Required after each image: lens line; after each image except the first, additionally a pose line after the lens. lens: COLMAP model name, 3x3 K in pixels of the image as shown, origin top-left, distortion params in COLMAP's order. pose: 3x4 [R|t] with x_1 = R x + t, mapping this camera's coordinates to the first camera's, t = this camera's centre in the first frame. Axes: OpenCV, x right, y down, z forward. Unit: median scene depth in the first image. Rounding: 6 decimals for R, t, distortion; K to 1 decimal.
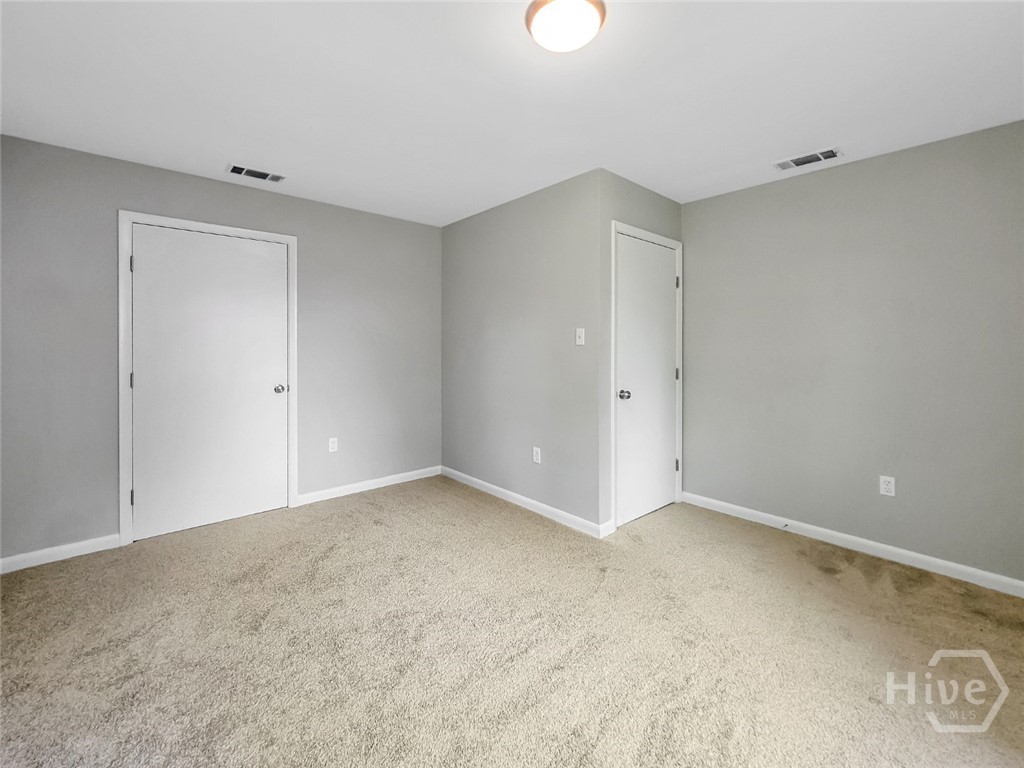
lens RADIAL K [[437.2, 0, 523.9], [0, 437.2, 342.7], [0, 0, 1]] dist [-0.006417, 0.000298]
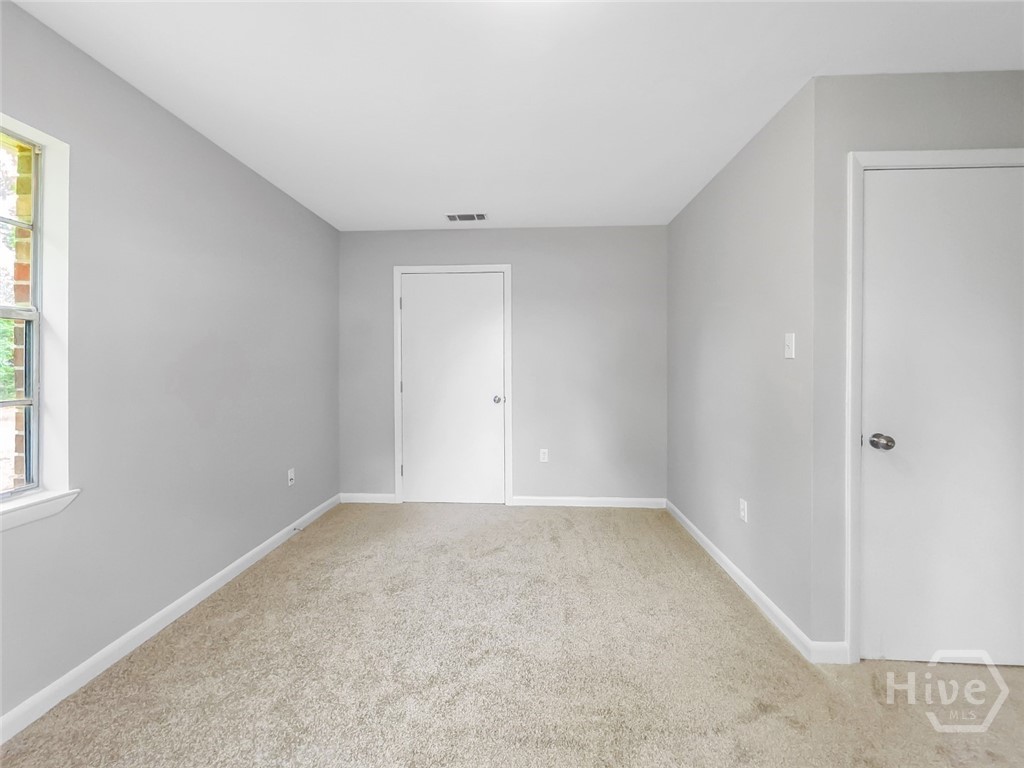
lens RADIAL K [[437.2, 0, 498.4], [0, 437.2, 364.3], [0, 0, 1]] dist [-0.006417, 0.000298]
pose [[0.696420, -0.000454, -0.717635, 0.306019], [0.006254, 0.999966, 0.005436, 0.008277], [0.717607, -0.008274, 0.696399, 0.233068]]
